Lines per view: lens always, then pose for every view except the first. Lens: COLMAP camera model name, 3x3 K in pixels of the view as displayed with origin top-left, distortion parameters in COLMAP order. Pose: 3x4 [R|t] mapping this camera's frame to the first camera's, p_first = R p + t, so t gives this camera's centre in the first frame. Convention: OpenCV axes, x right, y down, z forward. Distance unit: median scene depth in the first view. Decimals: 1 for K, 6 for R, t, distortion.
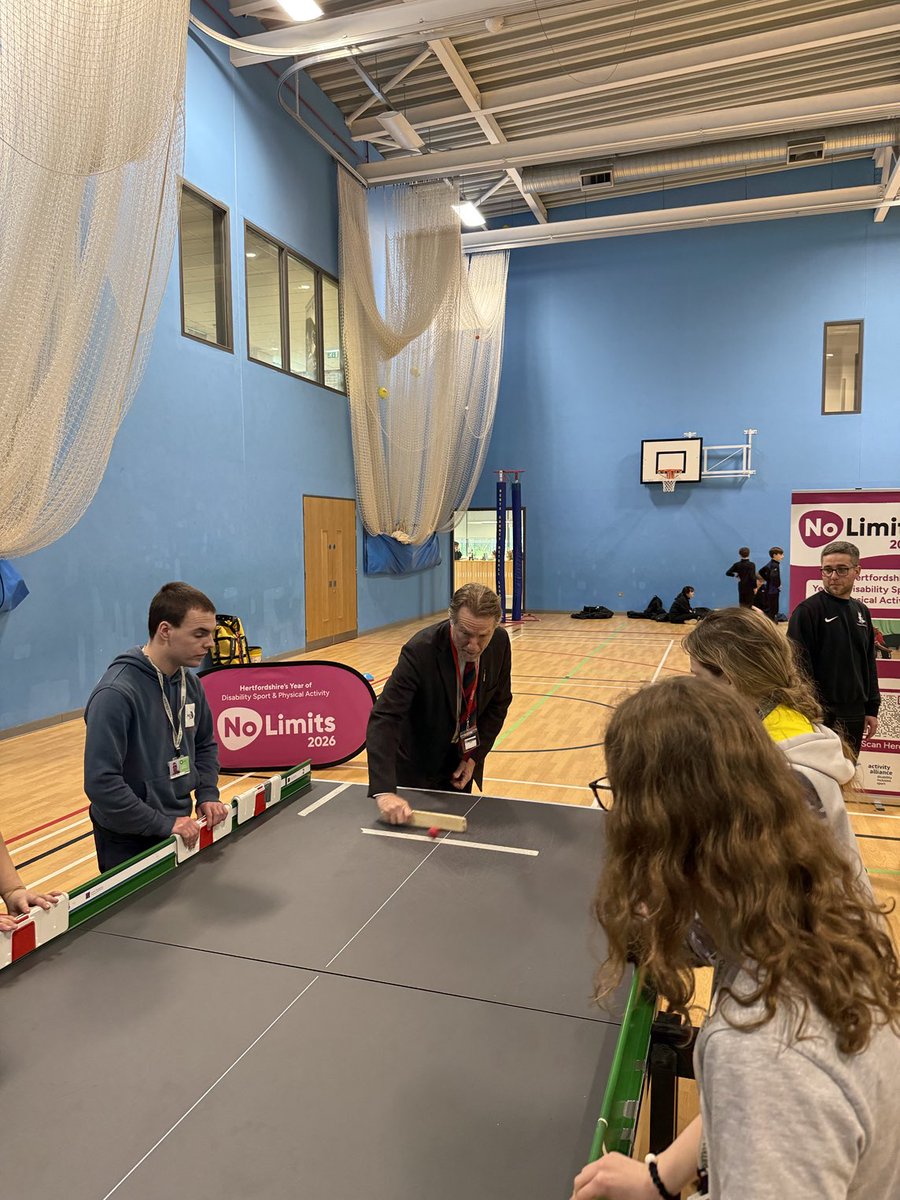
lens RADIAL K [[868.6, 0, 450.0], [0, 868.6, 600.0], [0, 0, 1]] dist [0.010002, -0.000279]
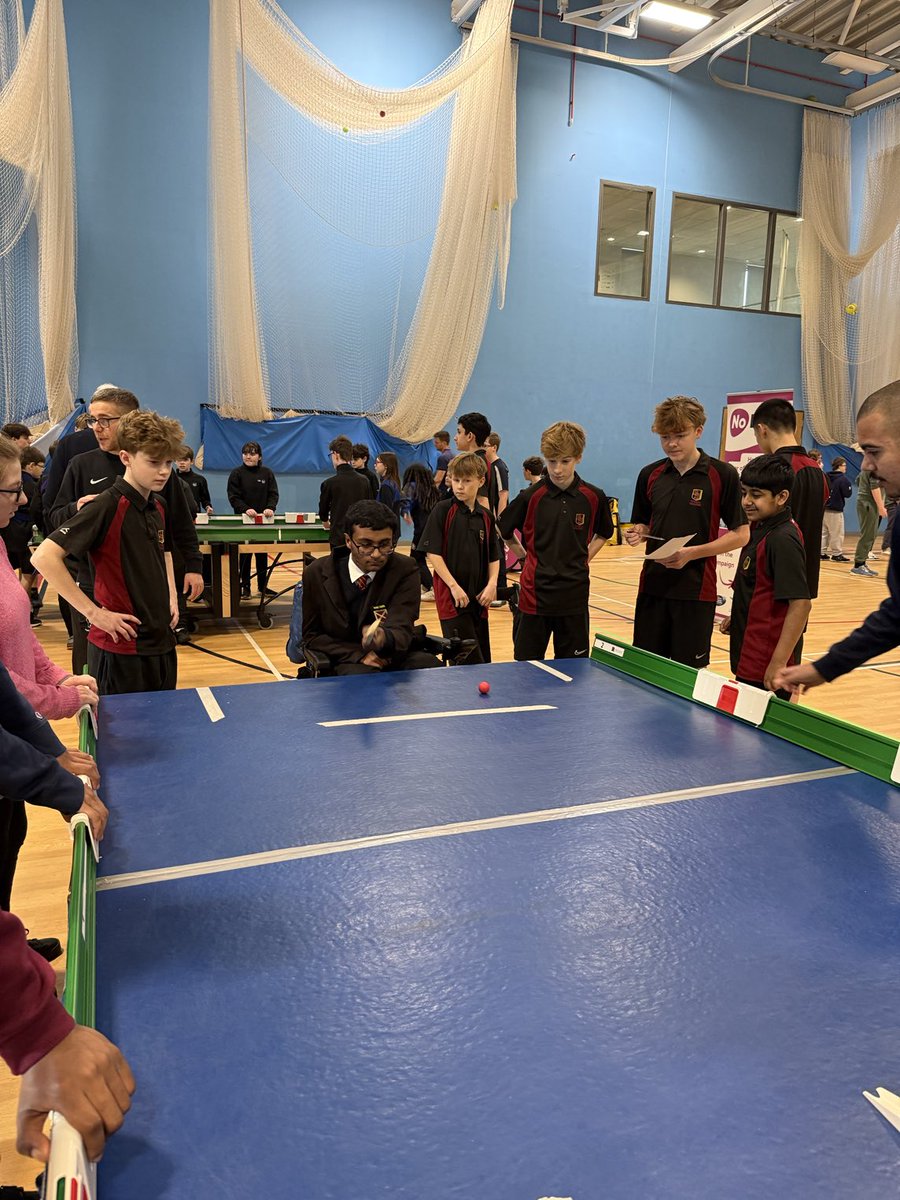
lens RADIAL K [[885.4, 0, 450.0], [0, 885.4, 600.0], [0, 0, 1]] dist [-0.013427, -0.003464]
pose [[0.647241, 0.139941, -0.749330, 0.605866], [-0.077437, 0.989990, 0.117998, 0.030867], [0.758342, -0.018347, 0.651599, -0.109063]]
